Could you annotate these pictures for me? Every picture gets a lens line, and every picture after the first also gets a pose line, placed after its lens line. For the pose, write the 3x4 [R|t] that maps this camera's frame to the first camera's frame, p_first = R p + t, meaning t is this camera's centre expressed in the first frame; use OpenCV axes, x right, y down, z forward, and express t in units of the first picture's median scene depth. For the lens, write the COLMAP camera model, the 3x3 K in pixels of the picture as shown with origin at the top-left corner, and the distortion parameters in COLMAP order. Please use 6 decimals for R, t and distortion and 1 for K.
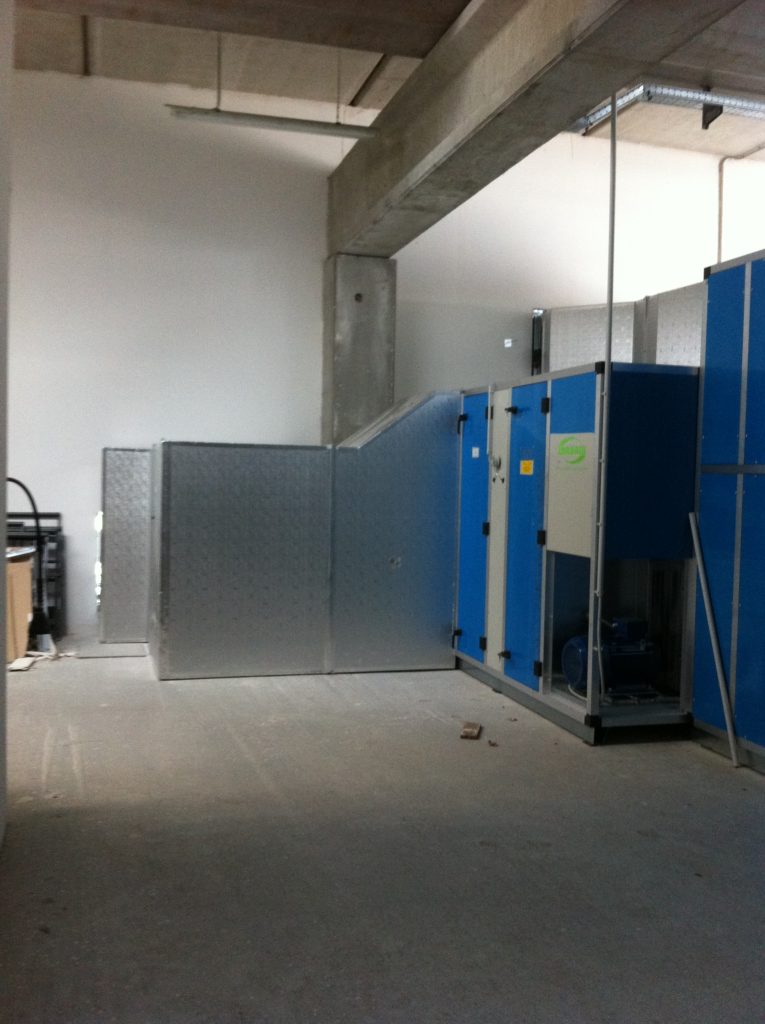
lens RADIAL K [[999.3, 0, 379.9], [0, 999.3, 524.8], [0, 0, 1]] dist [0.121782, -0.340249]
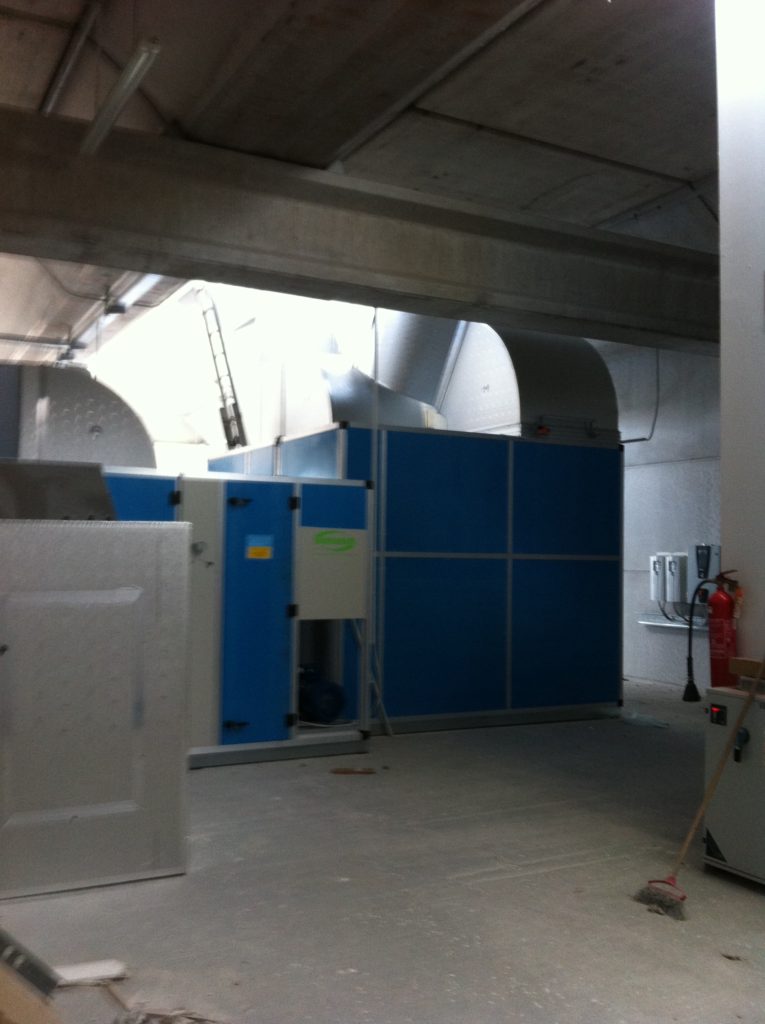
lens RADIAL K [[999.3, 0, 379.9], [0, 999.3, 524.8], [0, 0, 1]] dist [0.121782, -0.340249]
pose [[-0.249410, 0.009262, 0.968354, -1.114638], [0.034346, 0.999410, -0.000712, -0.093166], [-0.967789, 0.033082, -0.249581, 1.275964]]
